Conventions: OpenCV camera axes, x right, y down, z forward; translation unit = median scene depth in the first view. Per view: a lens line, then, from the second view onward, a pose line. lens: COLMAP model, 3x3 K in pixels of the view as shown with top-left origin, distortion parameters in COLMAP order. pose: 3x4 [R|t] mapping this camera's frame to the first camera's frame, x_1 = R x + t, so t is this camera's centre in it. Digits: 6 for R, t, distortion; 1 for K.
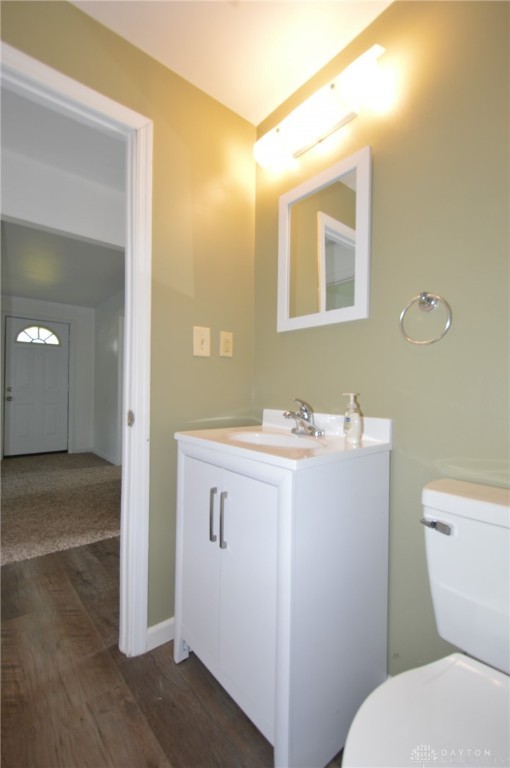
lens RADIAL K [[340.3, 0, 255.0], [0, 340.3, 384.0], [0, 0, 1]] dist [0.001937, -0.010073]
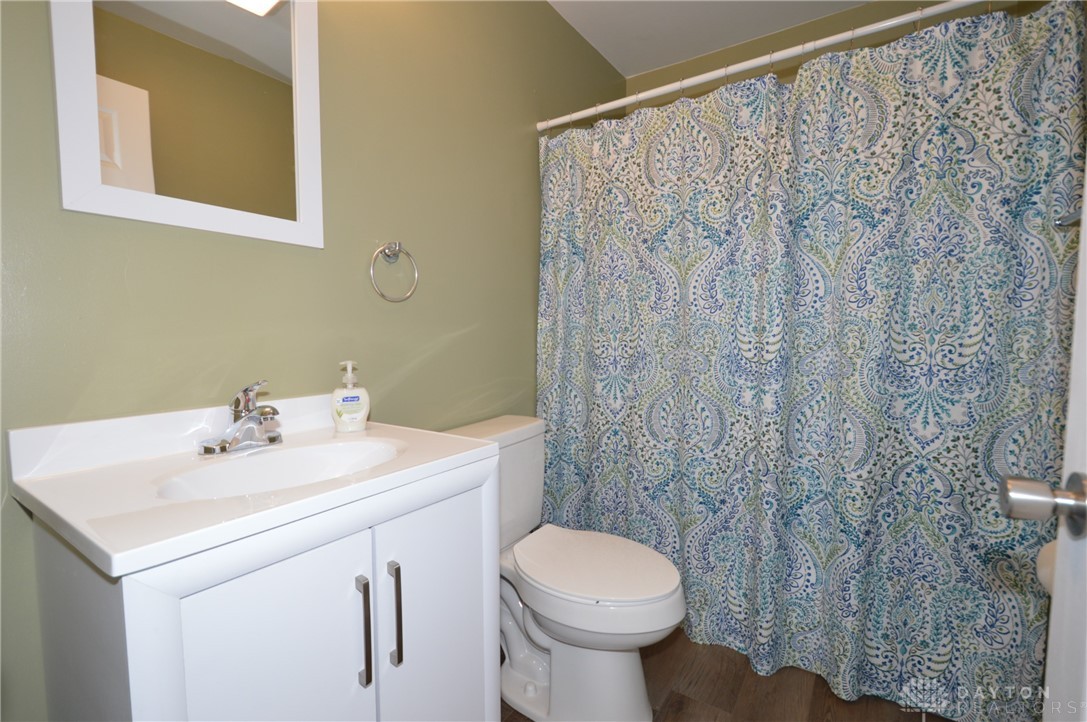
lens RADIAL K [[481.7, 0, 534.3], [0, 481.7, 364.4], [0, 0, 1]] dist [0.001937, -0.010073]
pose [[-0.266840, -0.073423, 0.960940, -0.756431], [-0.014724, 0.997288, 0.072112, -0.041835], [-0.963628, 0.005094, -0.267198, 0.889098]]
